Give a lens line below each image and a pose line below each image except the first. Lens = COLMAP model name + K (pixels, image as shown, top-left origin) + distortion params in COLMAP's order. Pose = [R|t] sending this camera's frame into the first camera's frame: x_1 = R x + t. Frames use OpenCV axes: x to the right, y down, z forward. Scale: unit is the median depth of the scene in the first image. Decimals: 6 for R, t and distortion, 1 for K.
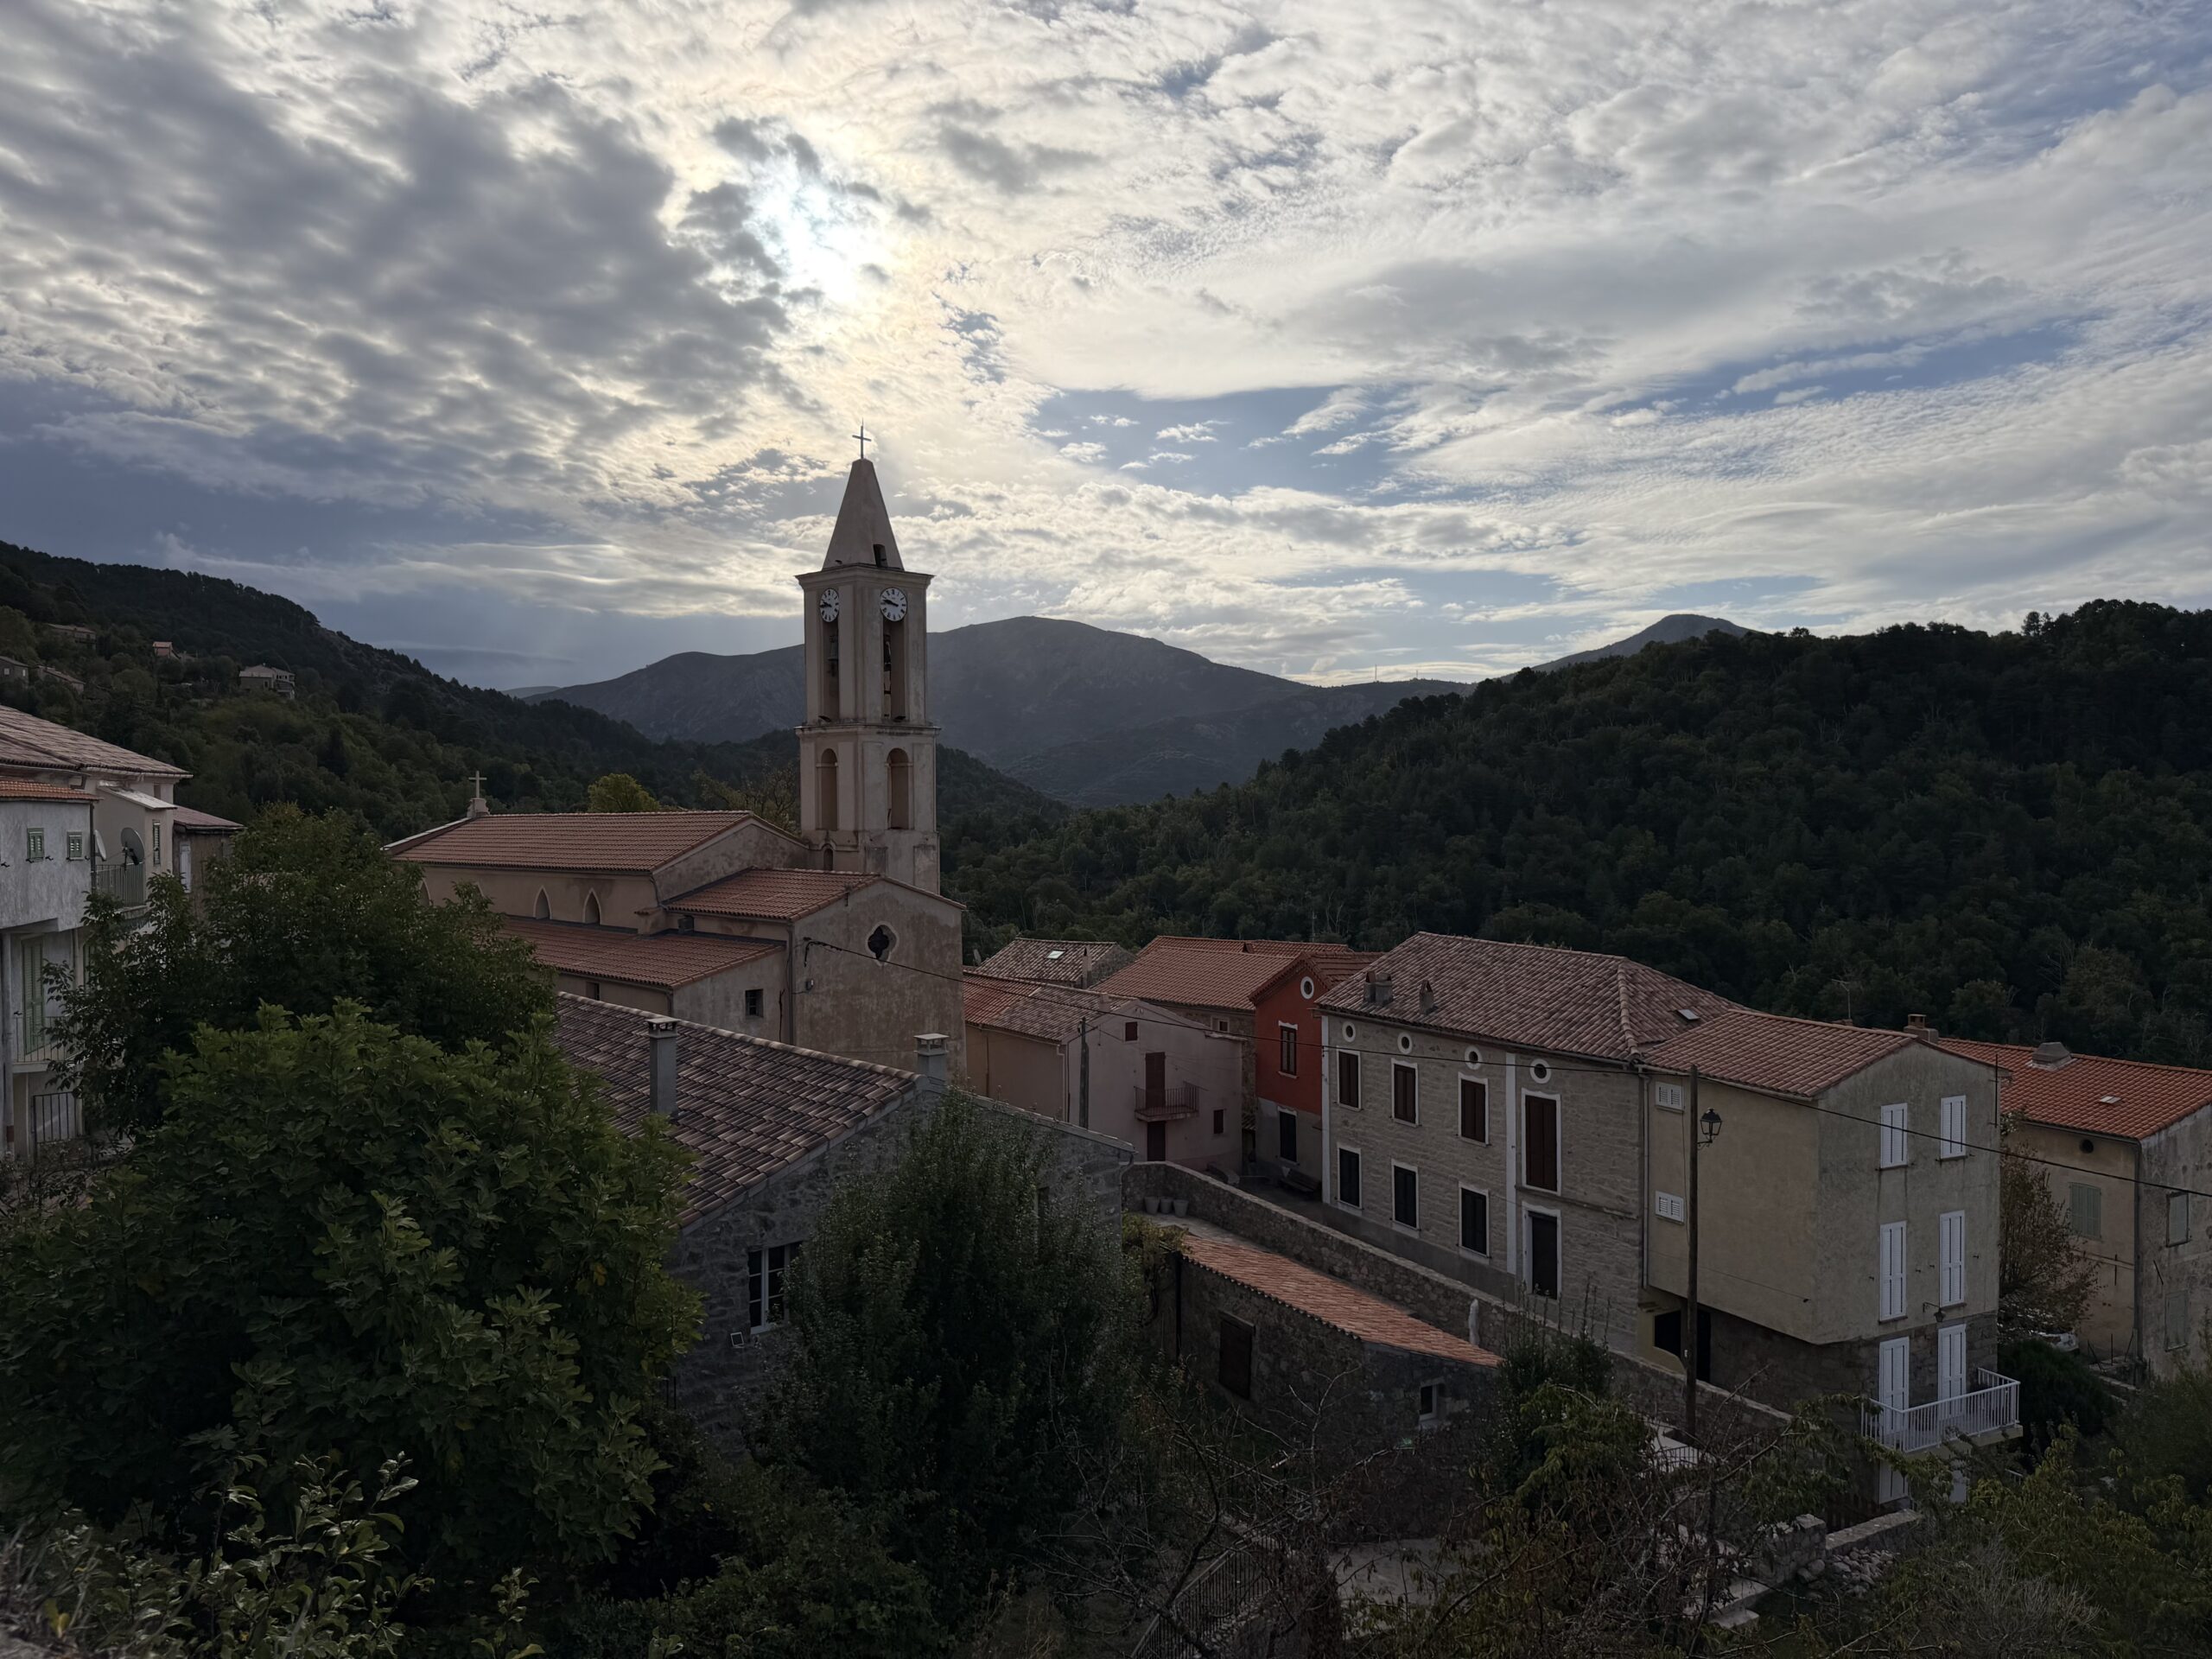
lens RADIAL K [[1671.9, 0, 1103.4], [0, 1671.9, 821.1], [0, 0, 1]] dist [0.188247, -0.462465]
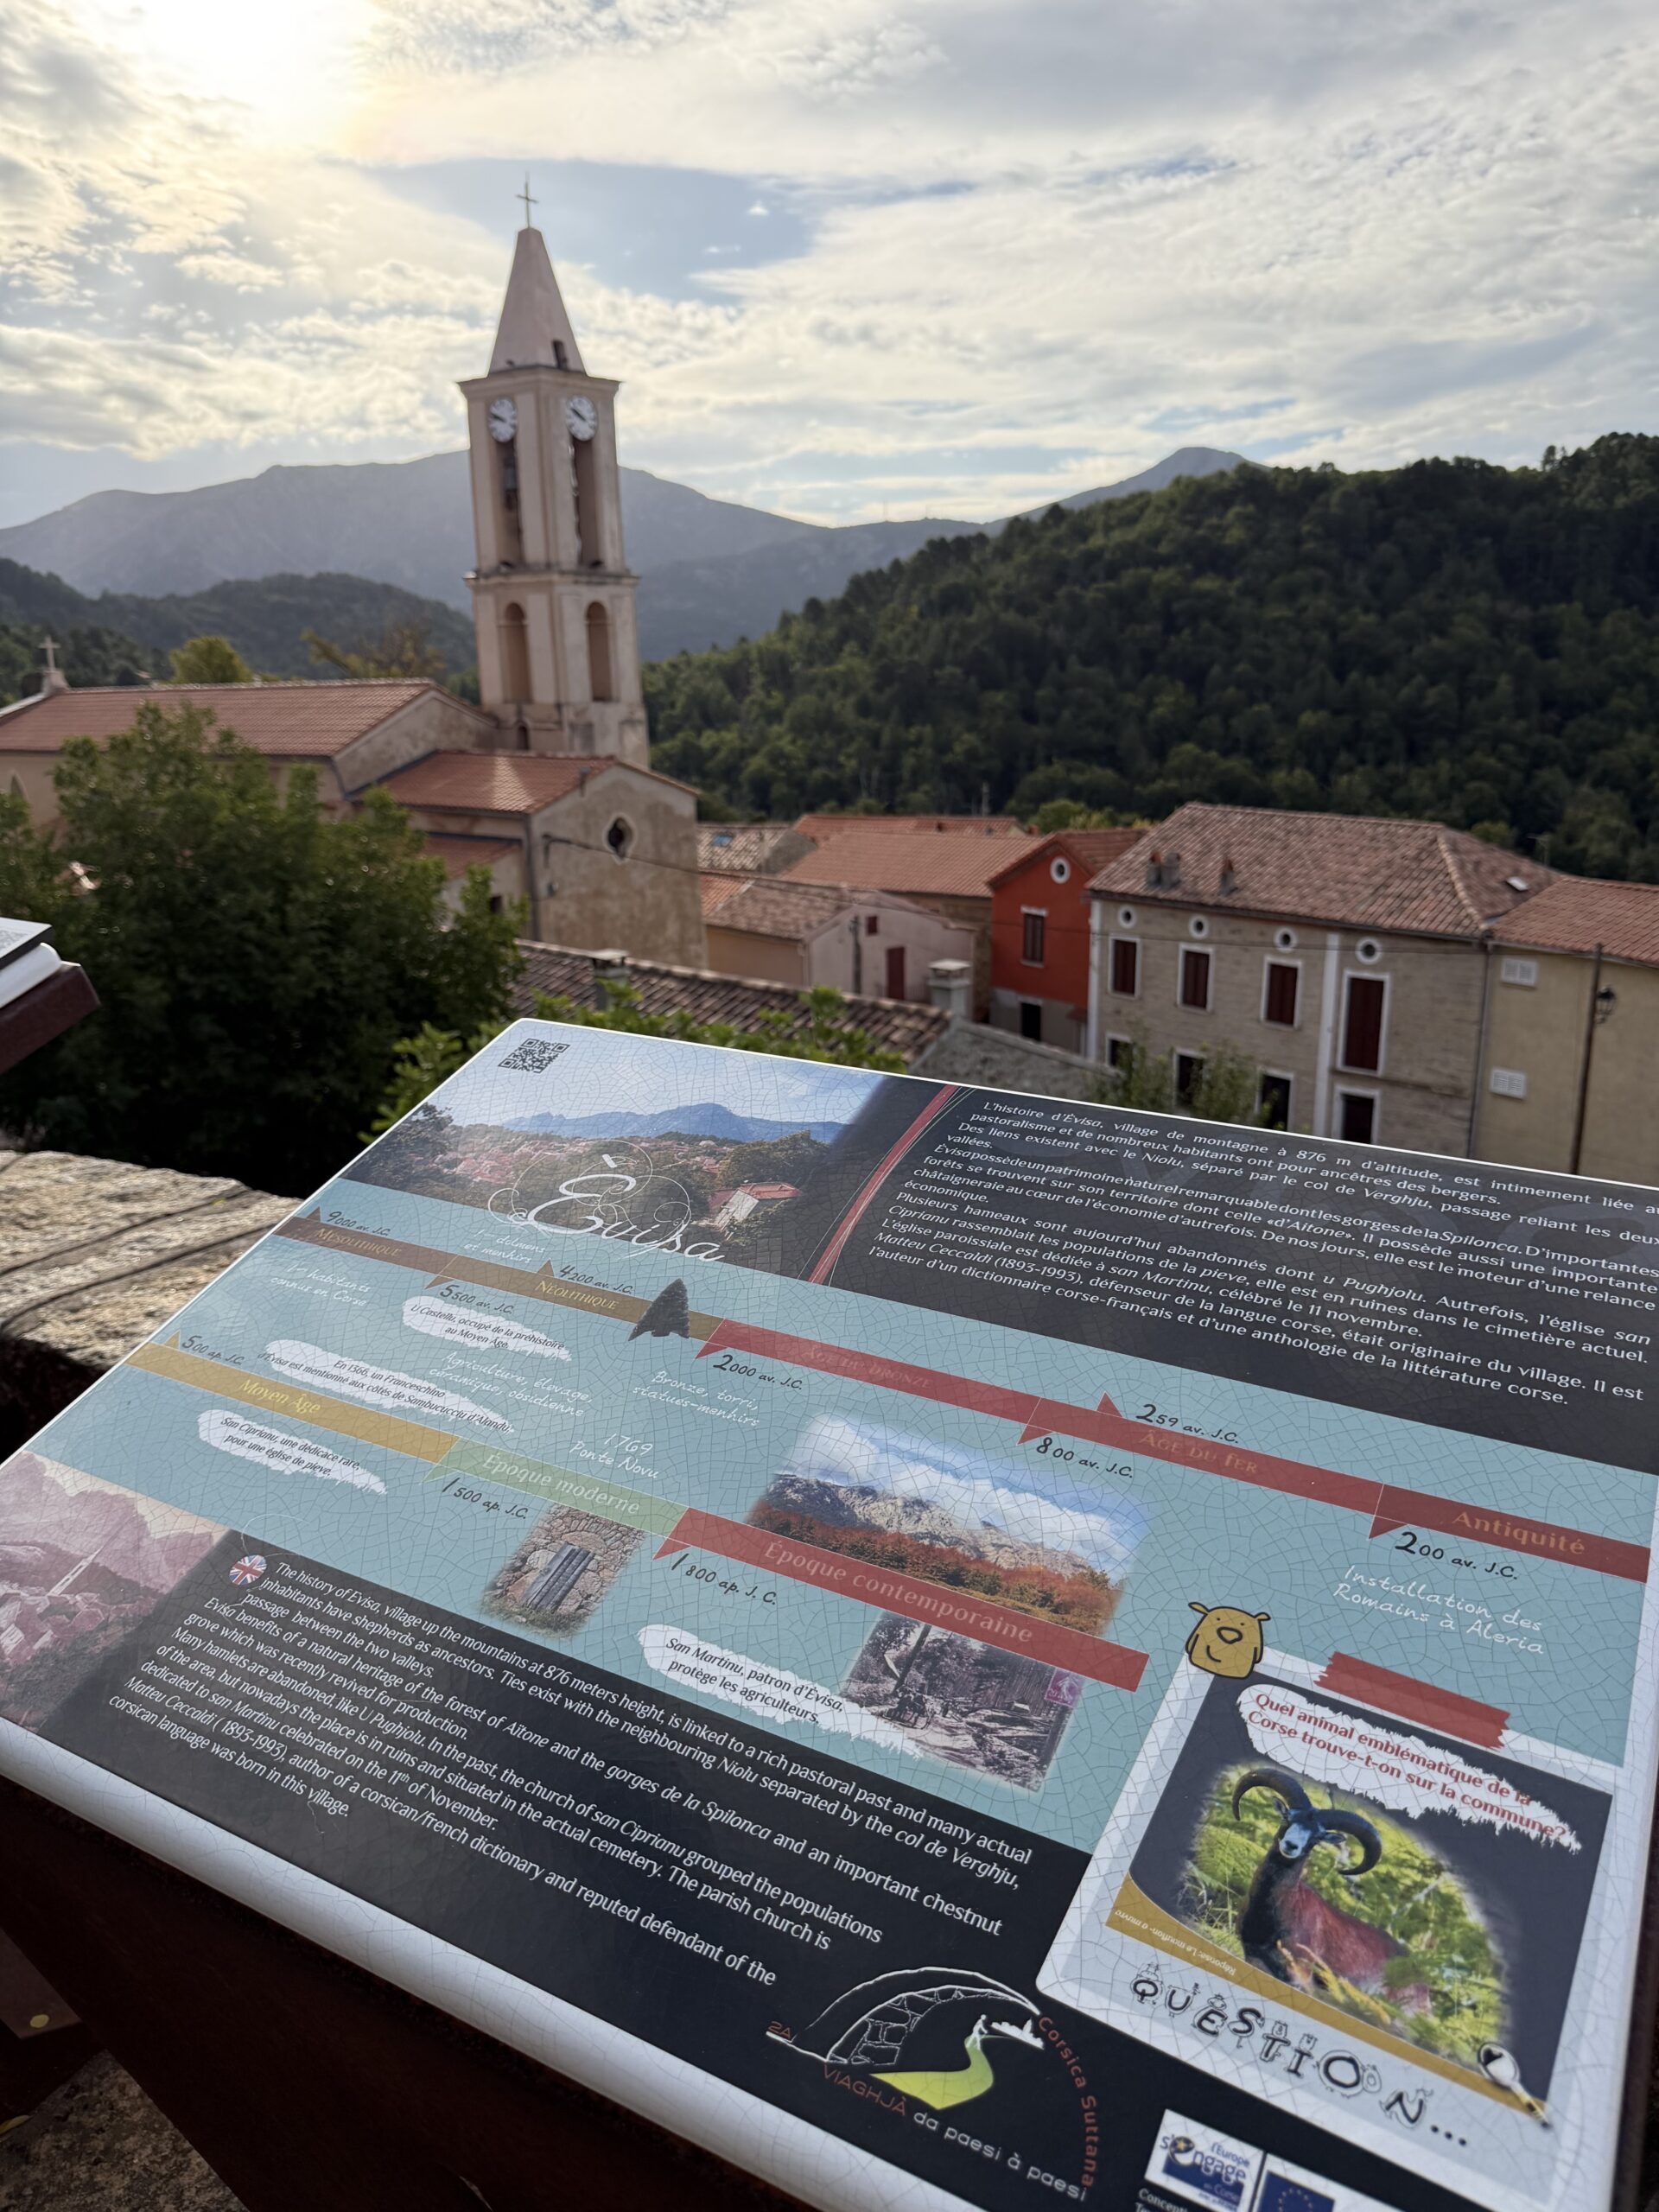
lens RADIAL K [[1671.9, 0, 852.3], [0, 1671.9, 1130.6], [0, 0, 1]] dist [0.188247, -0.462465]
pose [[0.986428, -0.058974, 0.153240, -0.142311], [0.017400, 0.965564, 0.259585, -0.005662], [-0.163272, -0.253395, 0.953485, 0.089983]]
